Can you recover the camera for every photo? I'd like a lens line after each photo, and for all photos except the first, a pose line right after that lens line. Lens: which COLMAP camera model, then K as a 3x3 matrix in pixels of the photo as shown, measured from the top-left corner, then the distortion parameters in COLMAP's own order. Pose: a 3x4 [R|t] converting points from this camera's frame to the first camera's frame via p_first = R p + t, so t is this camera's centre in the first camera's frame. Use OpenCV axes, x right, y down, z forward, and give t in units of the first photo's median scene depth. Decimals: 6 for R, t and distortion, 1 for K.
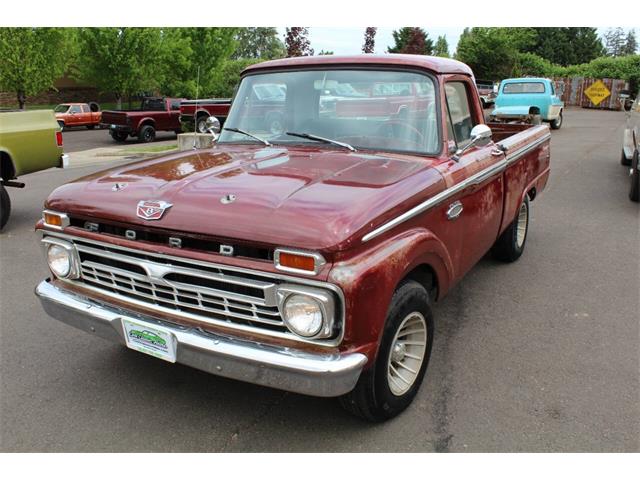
lens RADIAL K [[598.6, 0, 320.0], [0, 598.6, 240.0], [0, 0, 1]] dist [-0.163054, 0.140880]
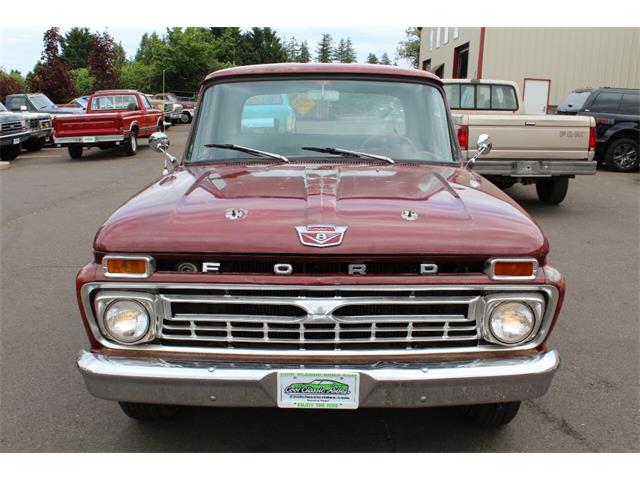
lens RADIAL K [[663.4, 0, 320.0], [0, 663.4, 240.0], [0, 0, 1]] dist [-0.115933, 0.043017]
pose [[0.863875, -0.096032, 0.494467, -0.726824], [0.117824, 0.992949, -0.013005, -0.030986], [-0.489732, 0.069495, 0.869099, 0.161436]]
